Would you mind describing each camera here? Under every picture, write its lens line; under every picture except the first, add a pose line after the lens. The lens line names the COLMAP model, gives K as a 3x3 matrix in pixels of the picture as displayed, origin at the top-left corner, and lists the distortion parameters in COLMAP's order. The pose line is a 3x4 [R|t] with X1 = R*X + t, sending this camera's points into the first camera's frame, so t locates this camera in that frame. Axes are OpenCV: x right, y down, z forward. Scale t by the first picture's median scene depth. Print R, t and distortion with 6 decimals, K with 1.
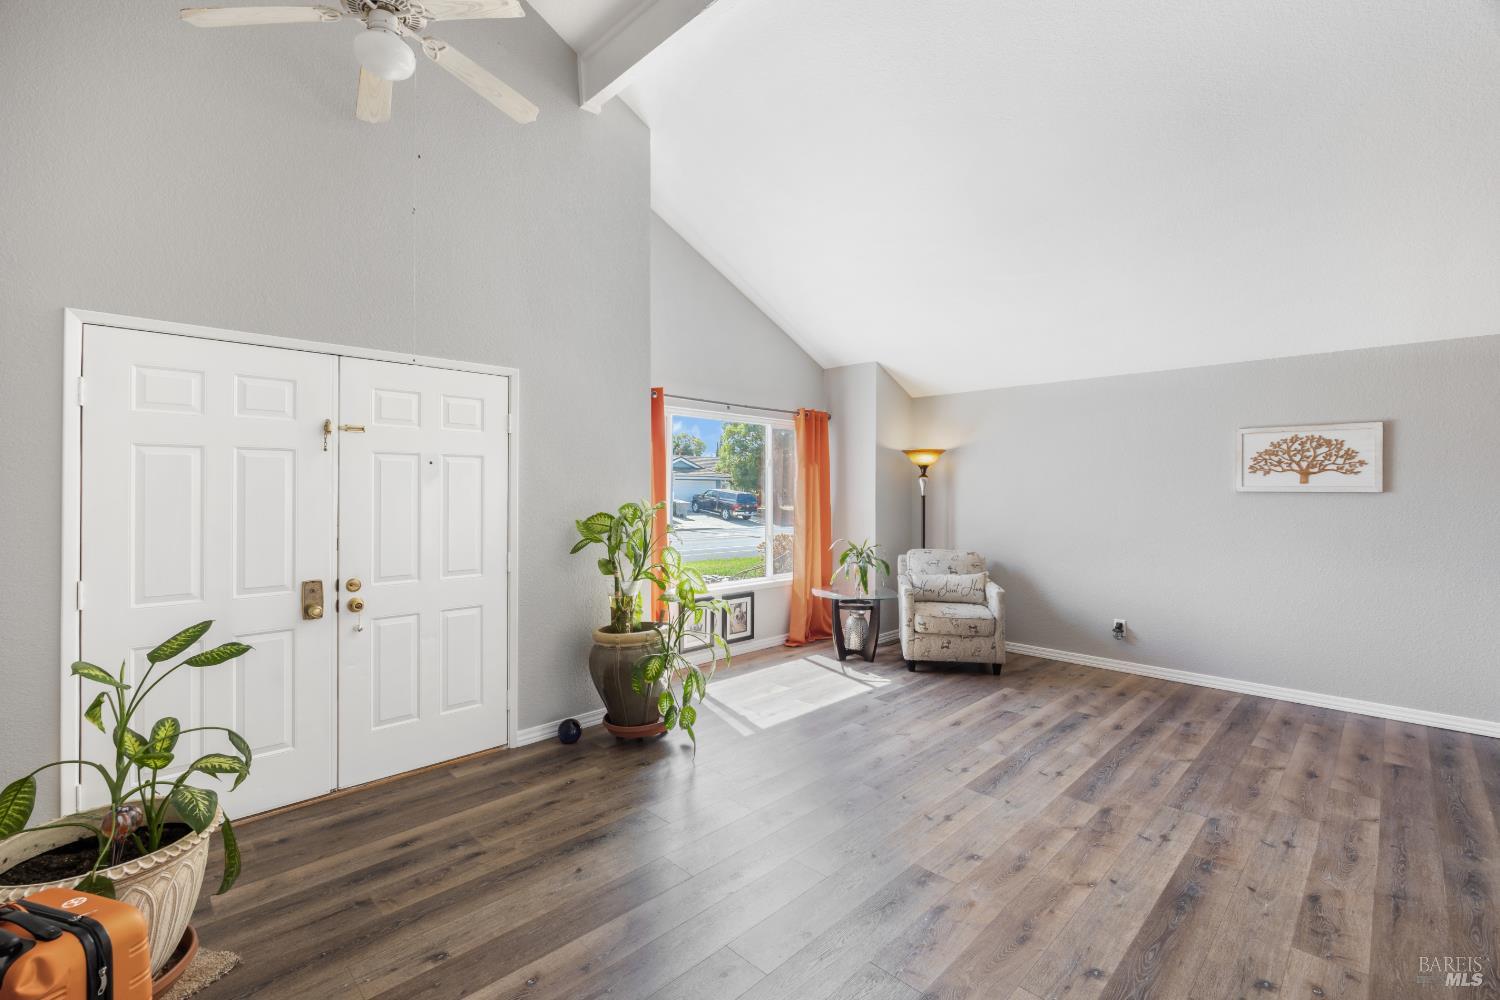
lens RADIAL K [[667.0, 0, 756.1], [0, 667.0, 488.3], [0, 0, 1]] dist [-0.013083, 0.000267]
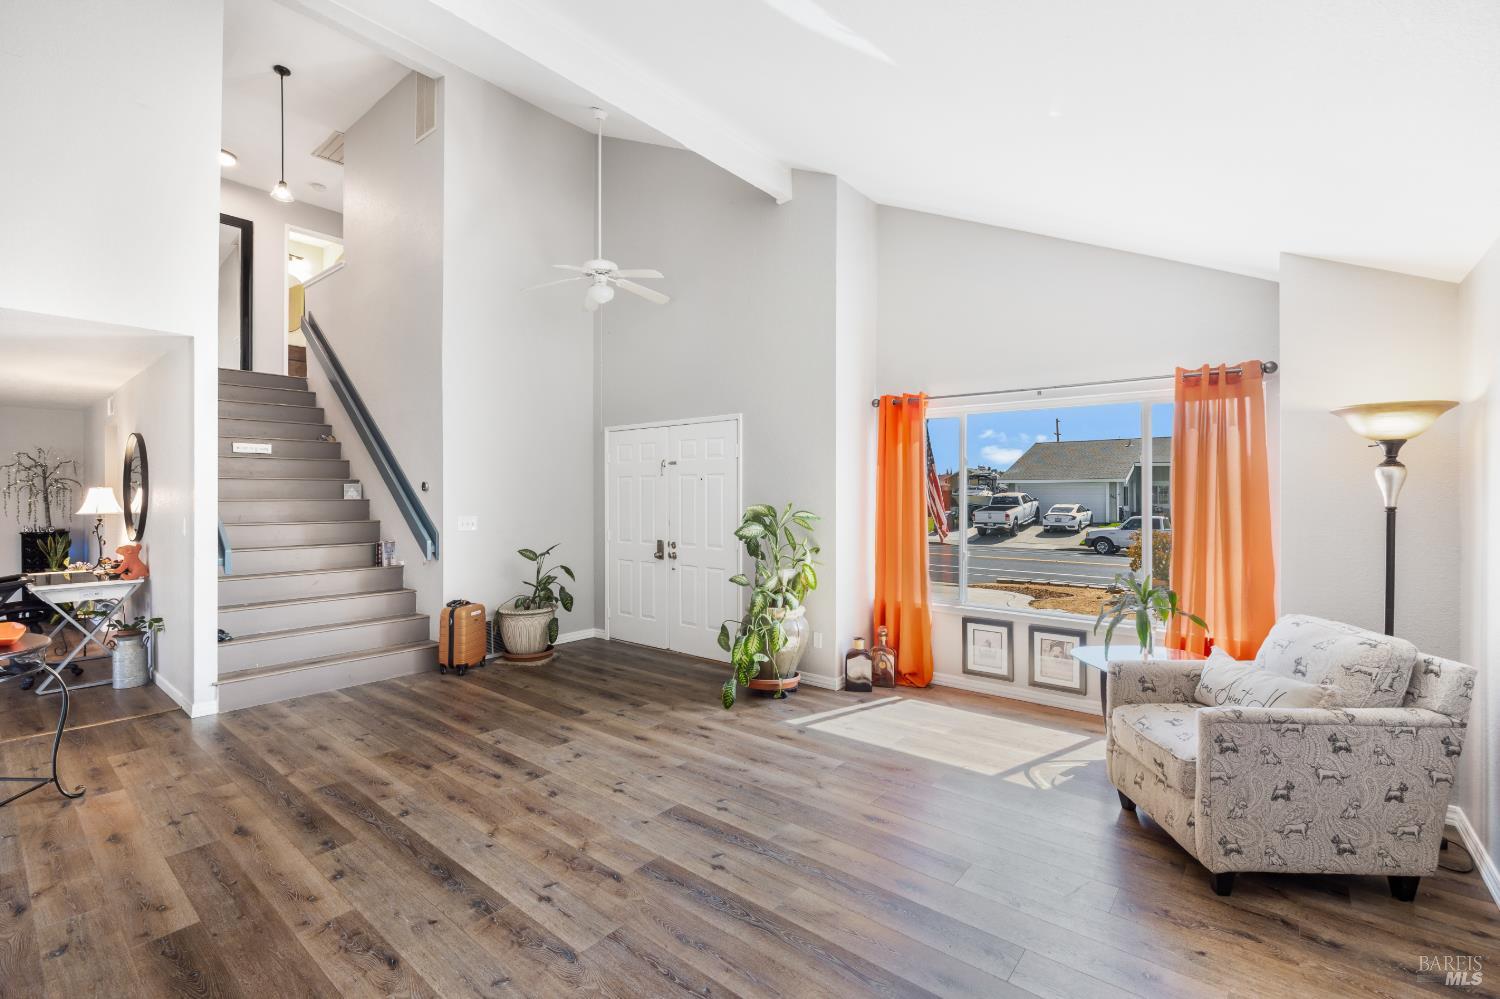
lens RADIAL K [[669.6, 0, 737.5], [0, 669.6, 495.6], [0, 0, 1]] dist [-0.014143, 0.000118]
pose [[0.067419, -0.001574, -0.997724, 0.970350], [0.001493, 0.999998, -0.001477, 0.005025], [0.997724, -0.001390, 0.067421, 0.772854]]
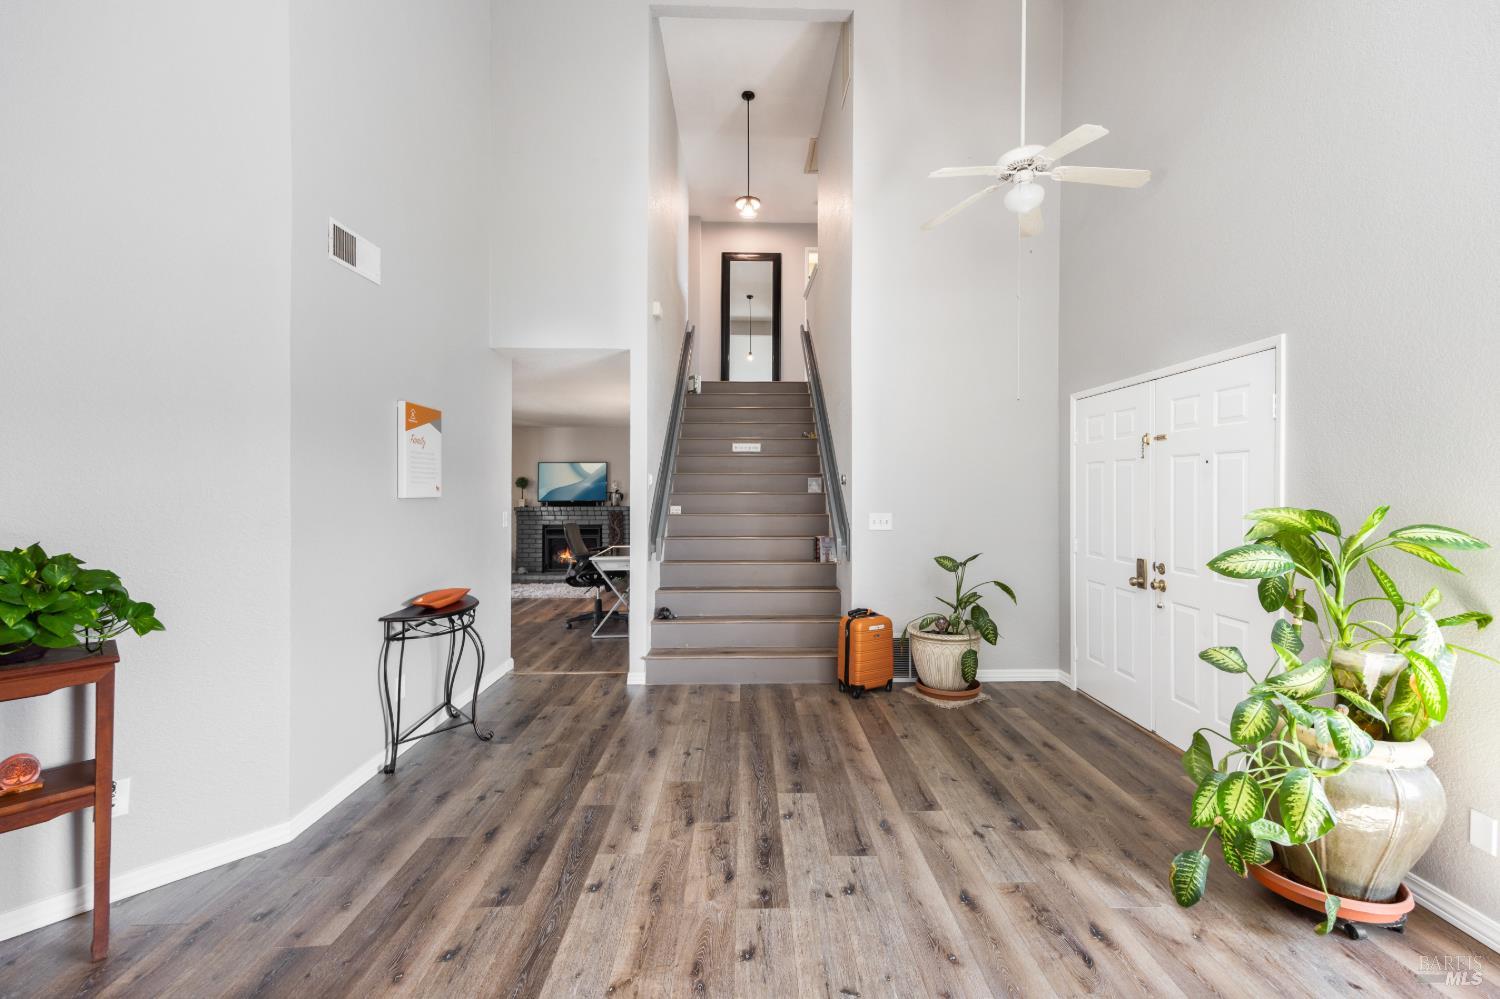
lens RADIAL K [[631.0, 0, 753.8], [0, 631.0, 493.5], [0, 0, 1]] dist [0.013242, -0.000053]
pose [[-0.705493, 0.003594, -0.708708, 0.525726], [0.000066, 0.999987, 0.005006, 0.003895], [0.708717, 0.003485, -0.705484, 0.942760]]
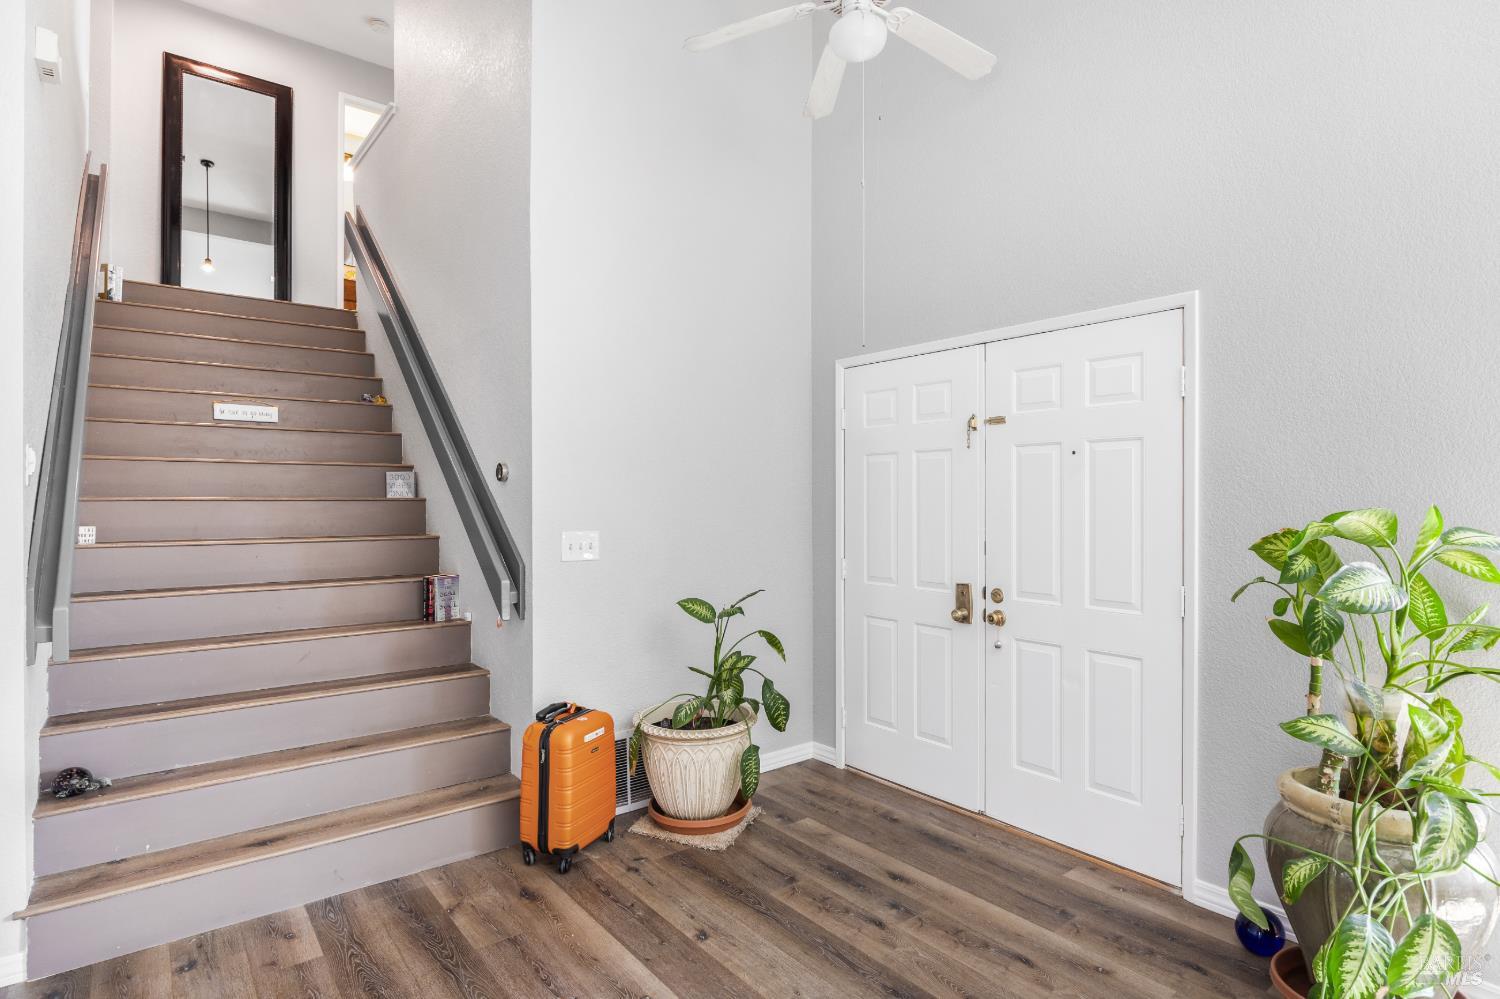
lens RADIAL K [[774.3, 0, 770.3], [0, 774.3, 502.4], [0, 0, 1]] dist [-0.010872, 0.000438]
pose [[-0.112273, 0.002443, -0.993674, 0.339528], [0.000775, 0.999997, 0.002371, 0.013245], [0.993677, -0.000504, -0.112274, 0.596870]]
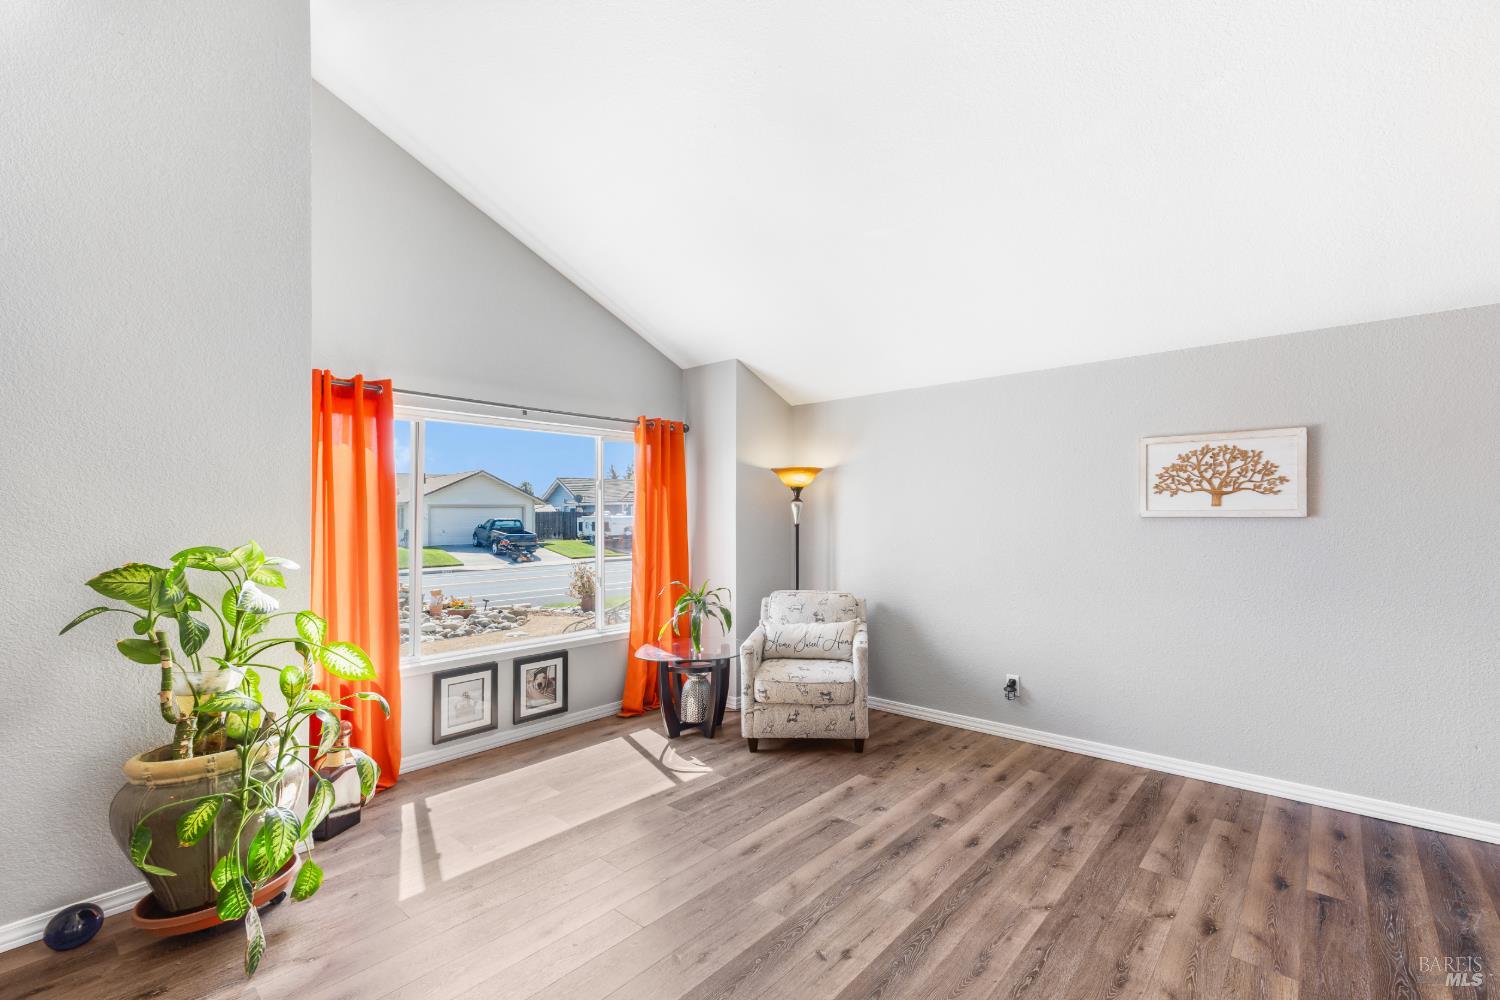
lens RADIAL K [[652.1, 0, 831.0], [0, 652.1, 517.1], [0, 0, 1]] dist [-0.001587, 0.000273]
pose [[0.993392, -0.009847, 0.114350, 0.296330], [0.009075, 0.999932, 0.007273, -0.004206], [-0.114414, -0.006187, 0.993414, 0.291636]]
